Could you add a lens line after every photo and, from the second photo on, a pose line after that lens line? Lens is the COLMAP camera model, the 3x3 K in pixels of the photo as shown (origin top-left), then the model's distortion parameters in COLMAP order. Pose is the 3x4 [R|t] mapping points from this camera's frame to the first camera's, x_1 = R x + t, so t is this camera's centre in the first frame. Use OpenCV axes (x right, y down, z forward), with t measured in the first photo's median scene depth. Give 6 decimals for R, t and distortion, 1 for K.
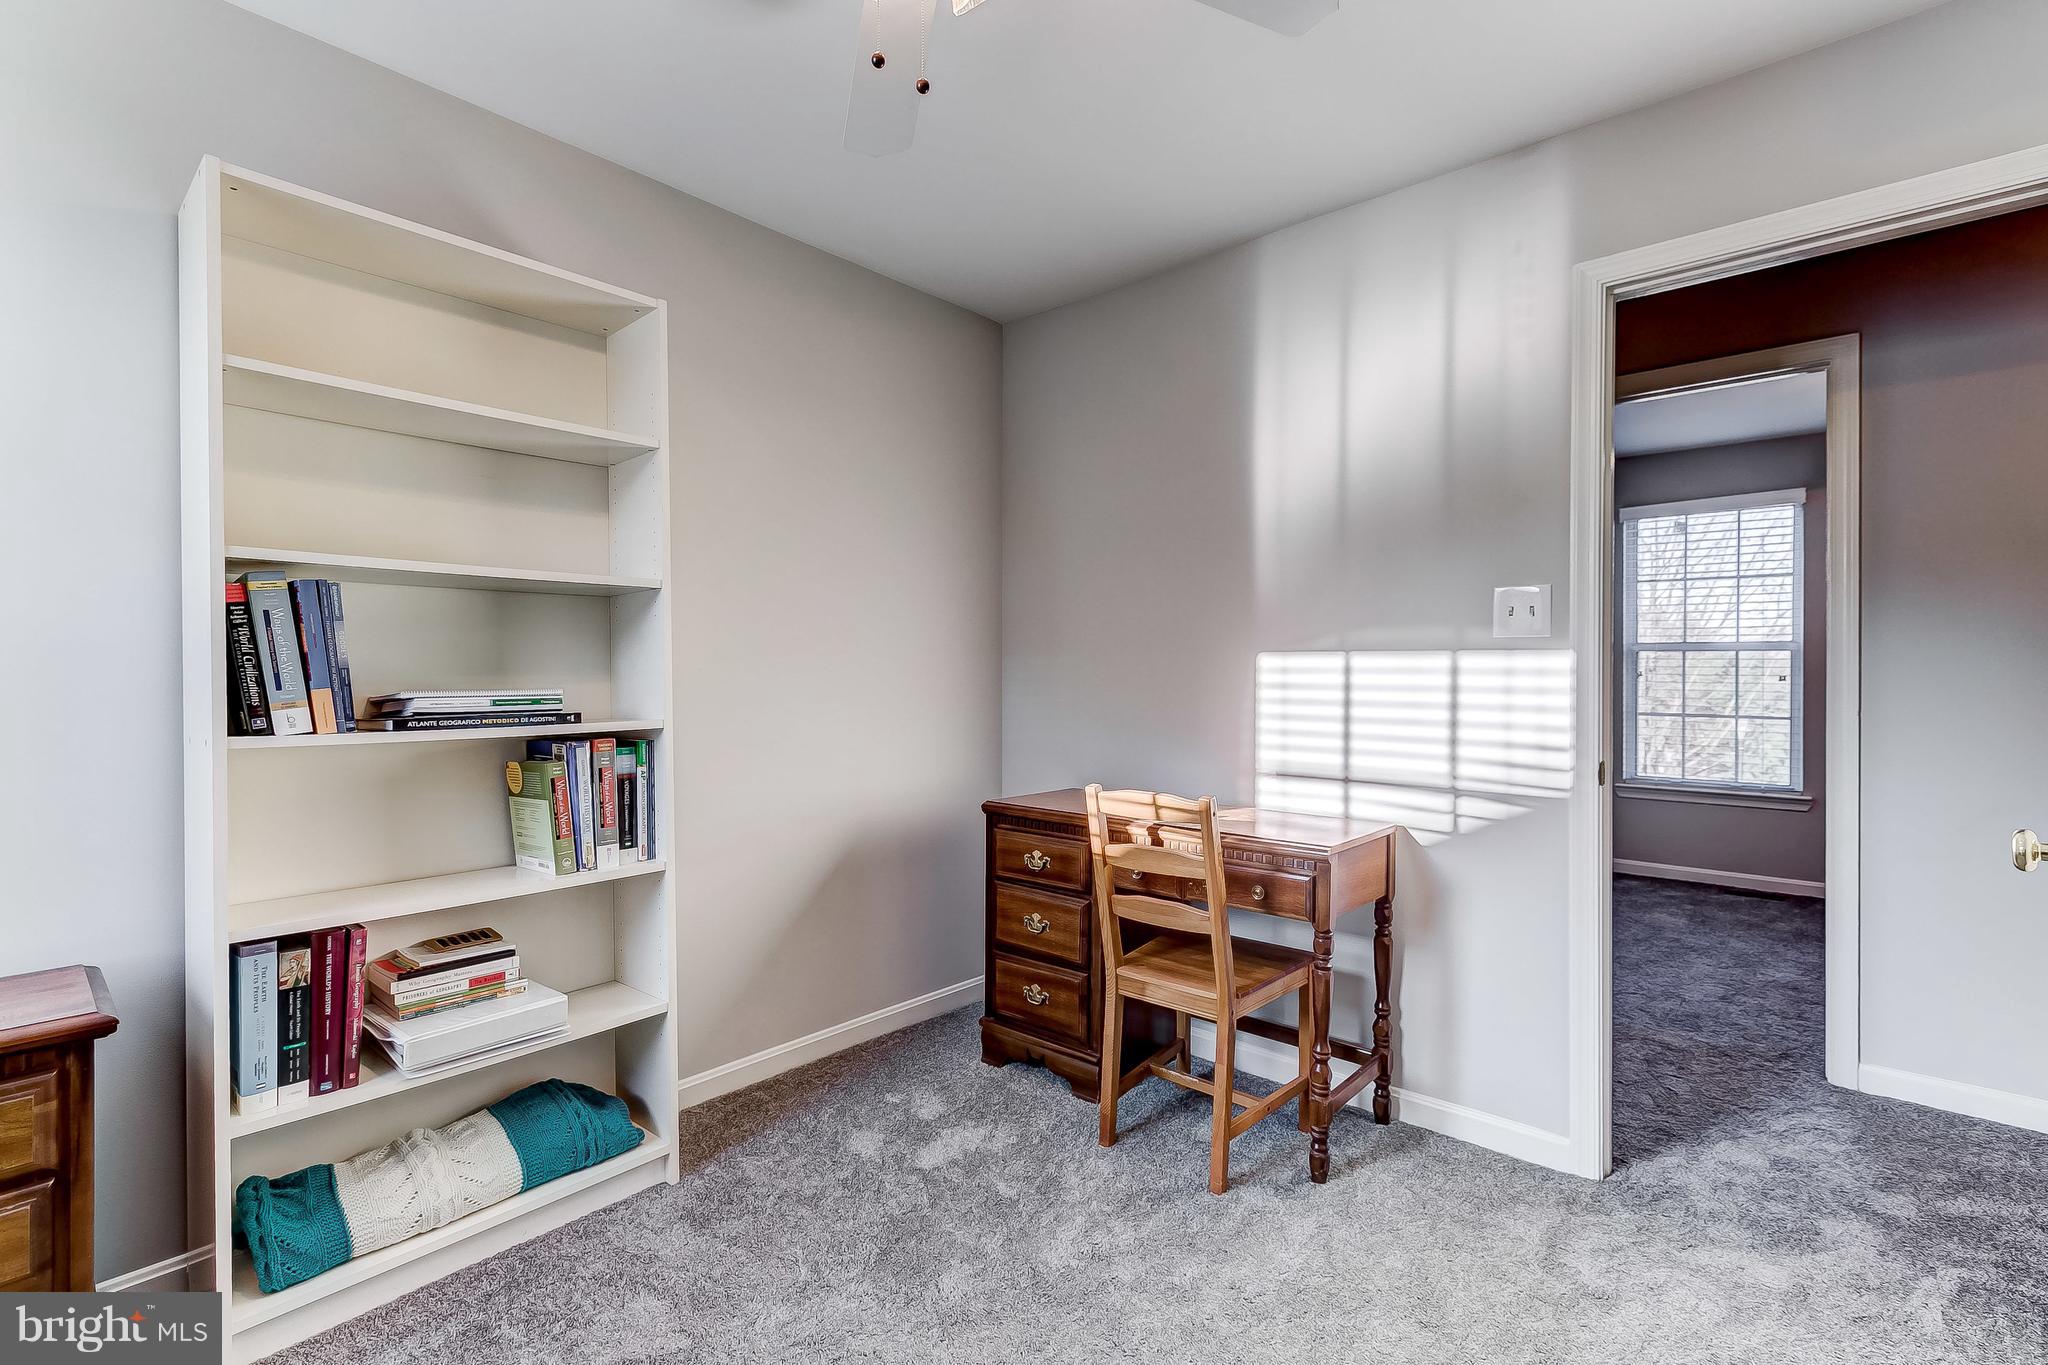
lens RADIAL K [[929.2, 0, 1026.9], [0, 929.2, 665.5], [0, 0, 1]] dist [0.005008, 0.000429]
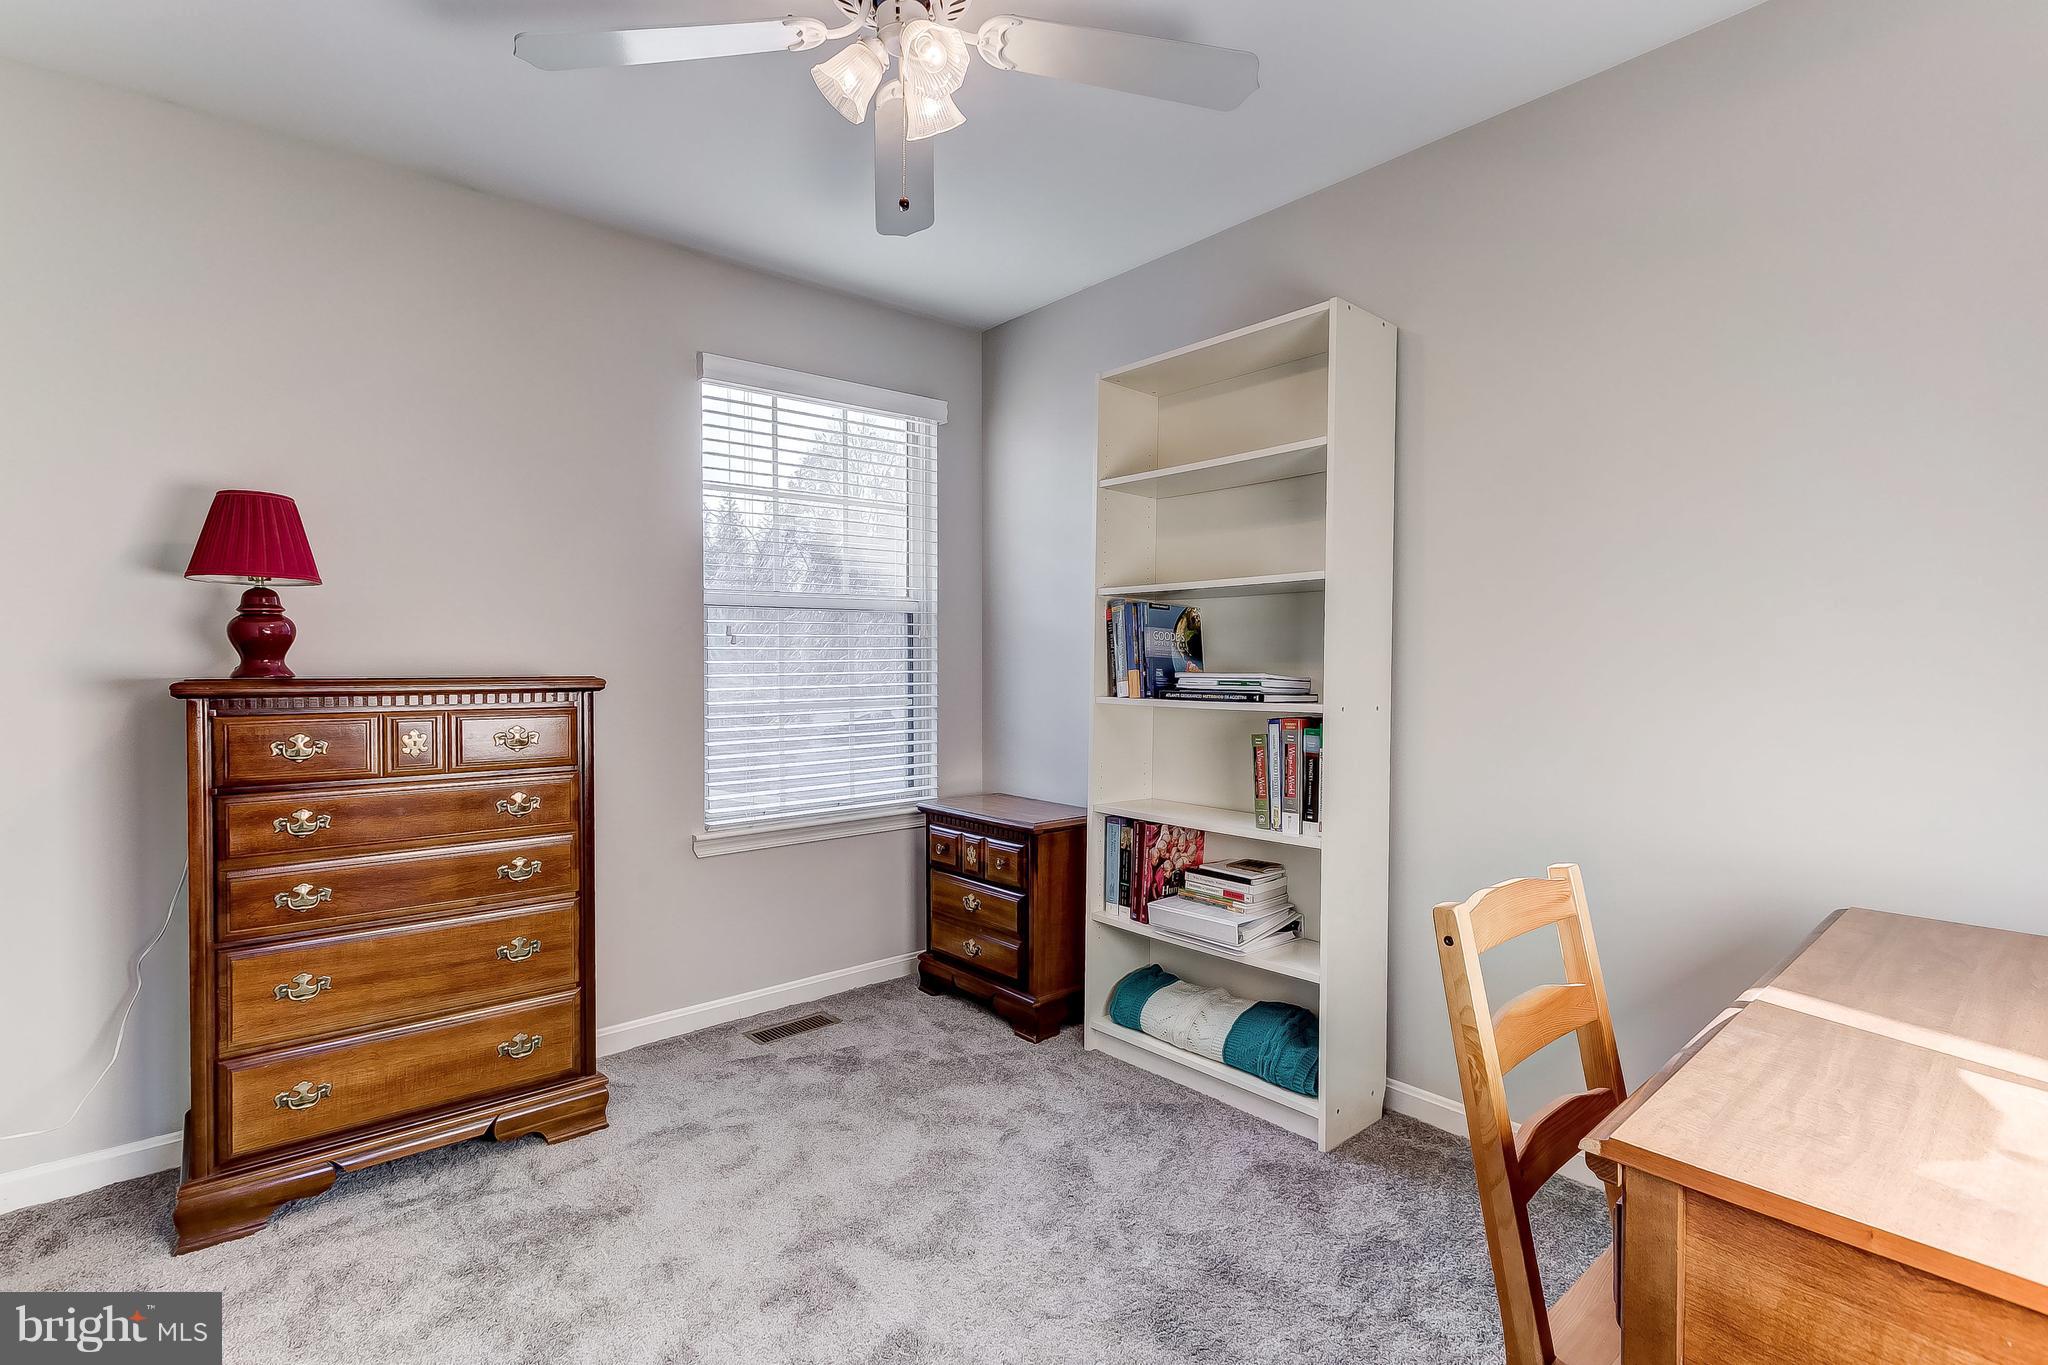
lens RADIAL K [[929.2, 0, 1026.9], [0, 929.2, 665.5], [0, 0, 1]] dist [0.005008, 0.000429]
pose [[-0.115793, 0.005582, -0.993258, 0.733511], [0.008993, 0.999949, 0.004571, 0.006547], [0.993233, -0.008403, -0.115837, 0.848241]]
